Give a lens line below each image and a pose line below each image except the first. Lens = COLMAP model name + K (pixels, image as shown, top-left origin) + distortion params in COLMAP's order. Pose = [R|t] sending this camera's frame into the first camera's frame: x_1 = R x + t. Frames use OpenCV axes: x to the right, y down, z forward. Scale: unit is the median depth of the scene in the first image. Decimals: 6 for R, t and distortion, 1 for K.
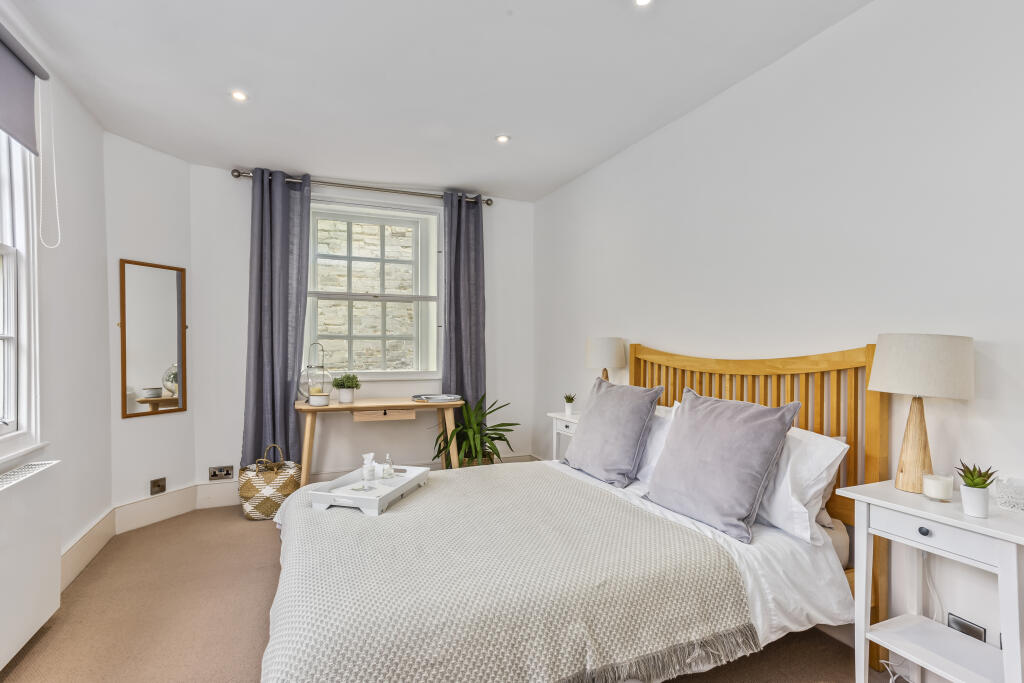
lens RADIAL K [[497.0, 0, 501.5], [0, 497.0, 333.1], [0, 0, 1]] dist [-0.032891, 0.041194]
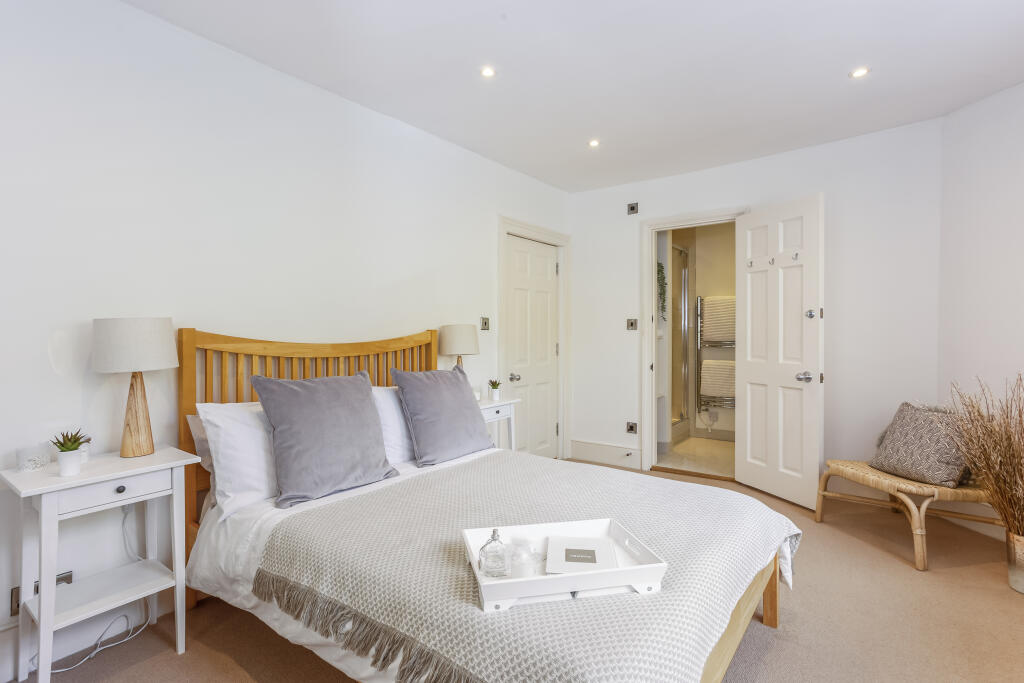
lens RADIAL K [[497.0, 0, 501.5], [0, 497.0, 333.1], [0, 0, 1]] dist [-0.032891, 0.041194]
pose [[-0.471663, 0.004159, 0.881769, -0.693508], [-0.013078, 0.999846, -0.011712, 0.039897], [-0.881682, -0.017056, -0.471536, 1.238613]]
